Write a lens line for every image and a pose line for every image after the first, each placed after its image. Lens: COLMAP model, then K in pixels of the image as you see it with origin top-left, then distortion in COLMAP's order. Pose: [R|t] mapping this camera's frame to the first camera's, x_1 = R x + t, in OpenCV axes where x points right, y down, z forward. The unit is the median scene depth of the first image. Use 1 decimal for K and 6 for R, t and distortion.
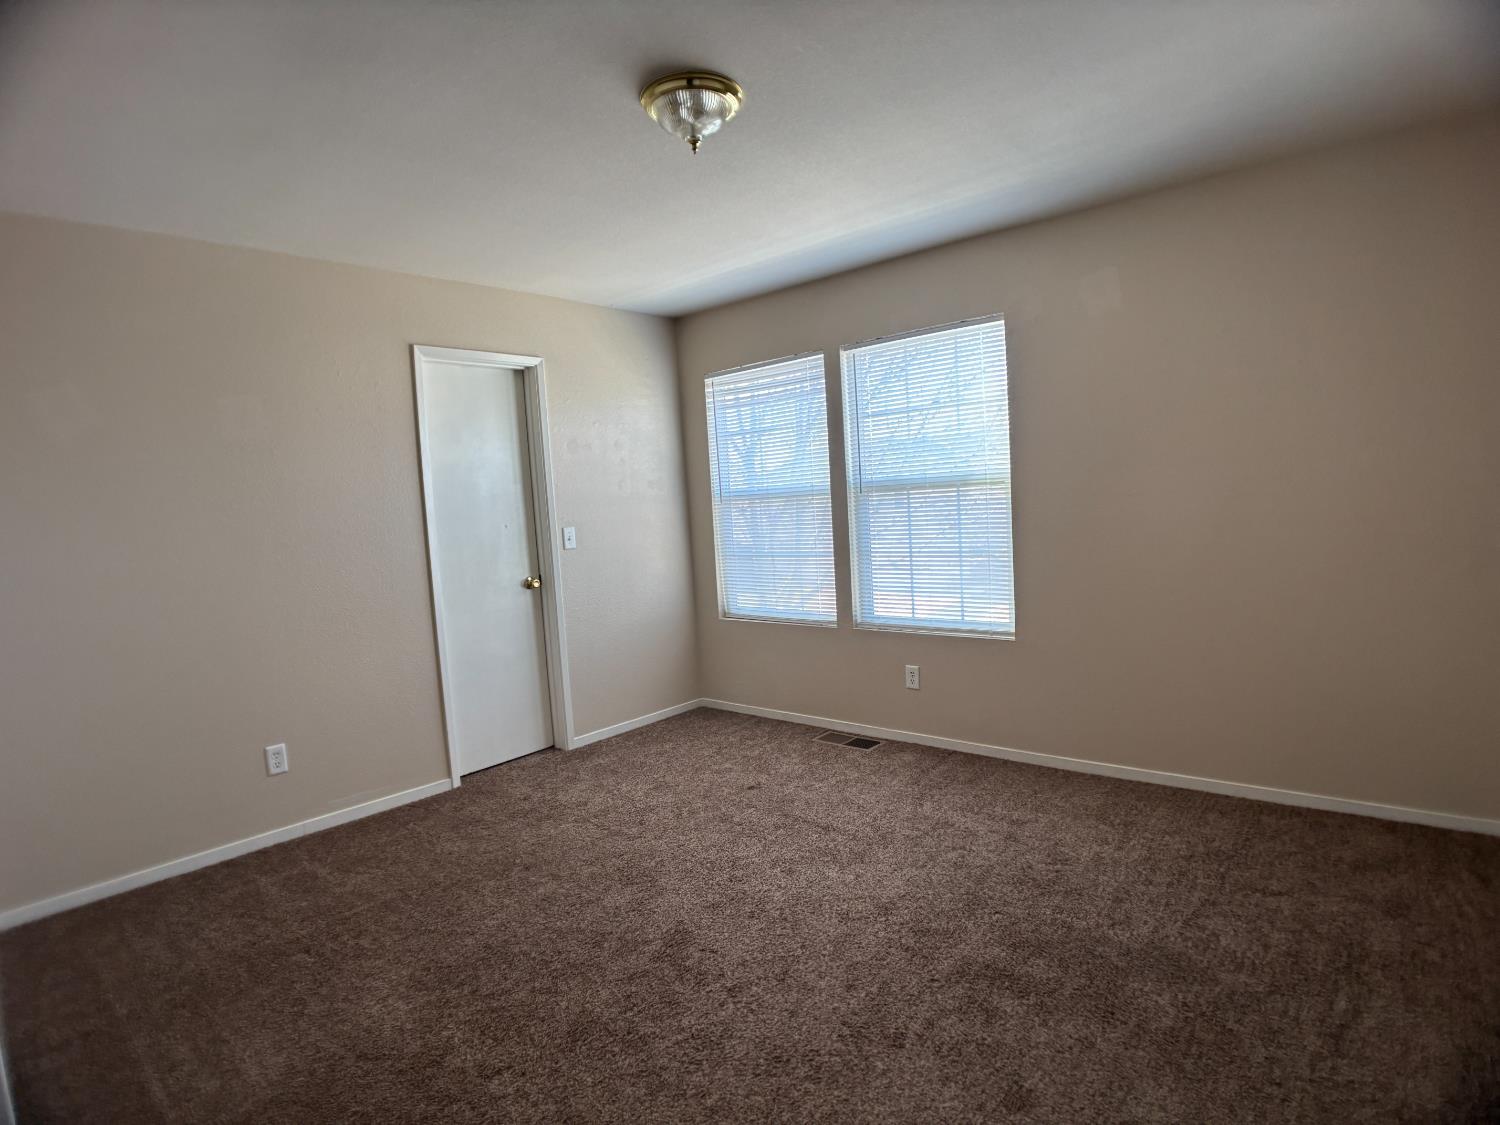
lens RADIAL K [[788.8, 0, 750.0], [0, 788.8, 562.5], [0, 0, 1]] dist [-0.064898, 0.001083]
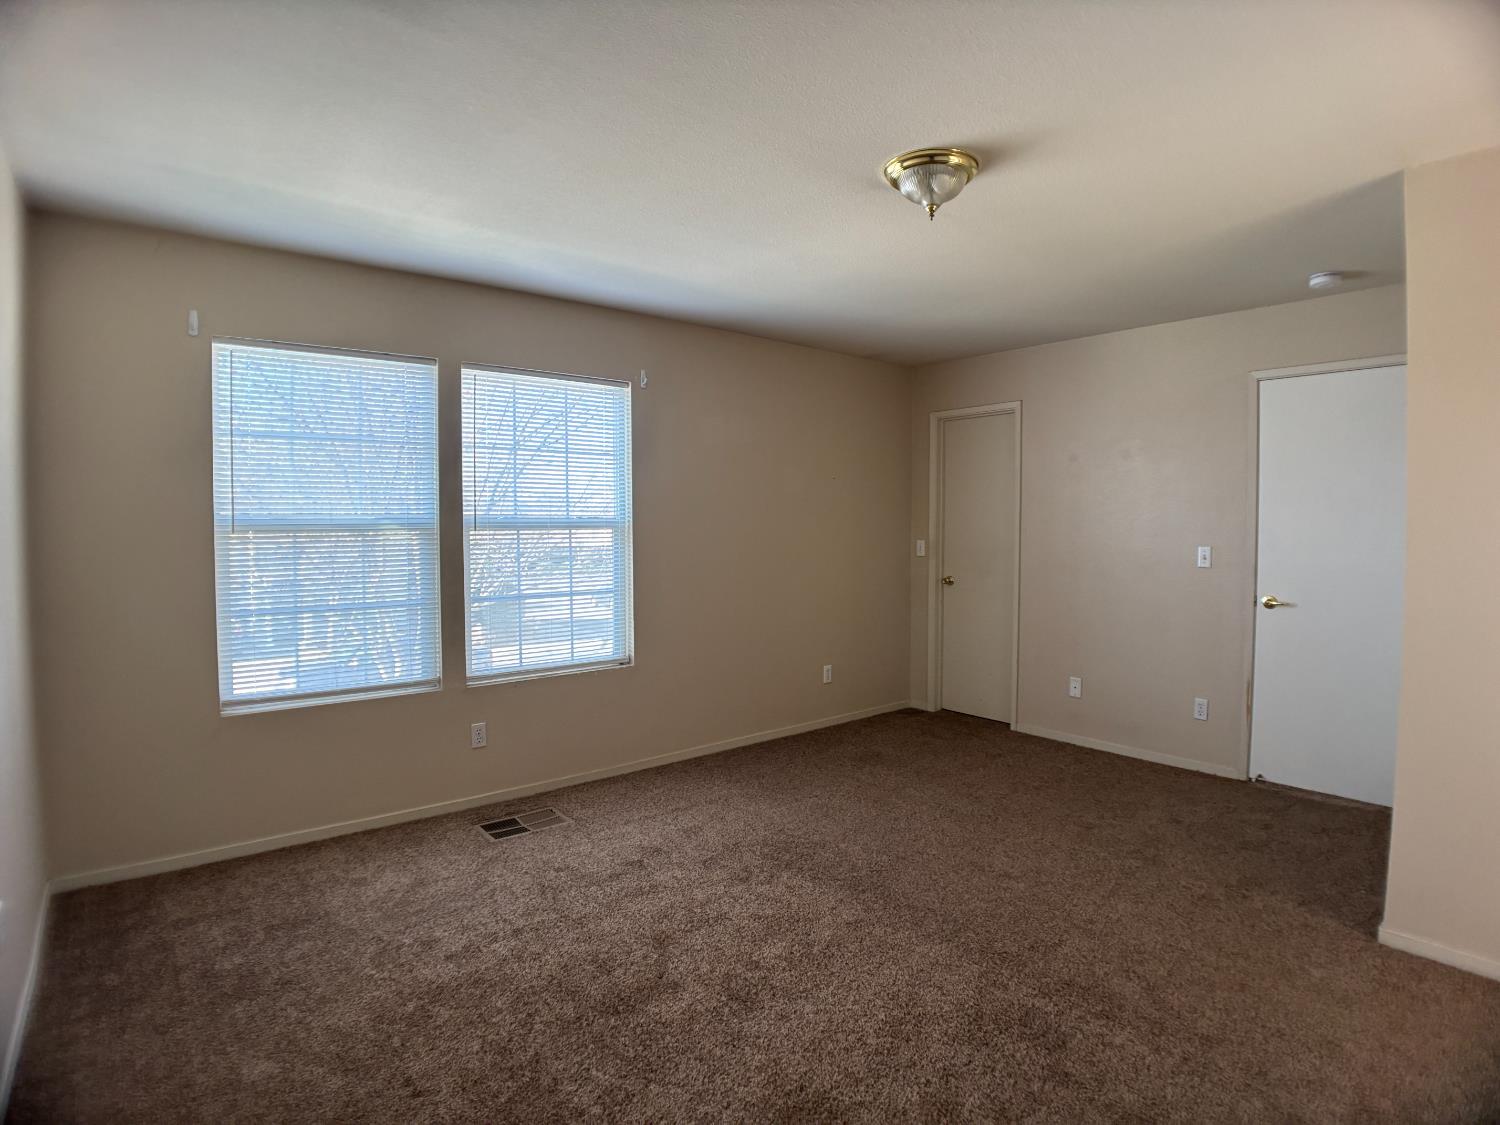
lens RADIAL K [[788.8, 0, 750.0], [0, 788.8, 562.5], [0, 0, 1]] dist [-0.064898, 0.001083]
pose [[0.179078, 0.019598, 0.983640, -0.675242], [0.078530, 0.996327, -0.034147, 0.001209], [-0.980696, 0.083360, 0.176881, 0.550108]]
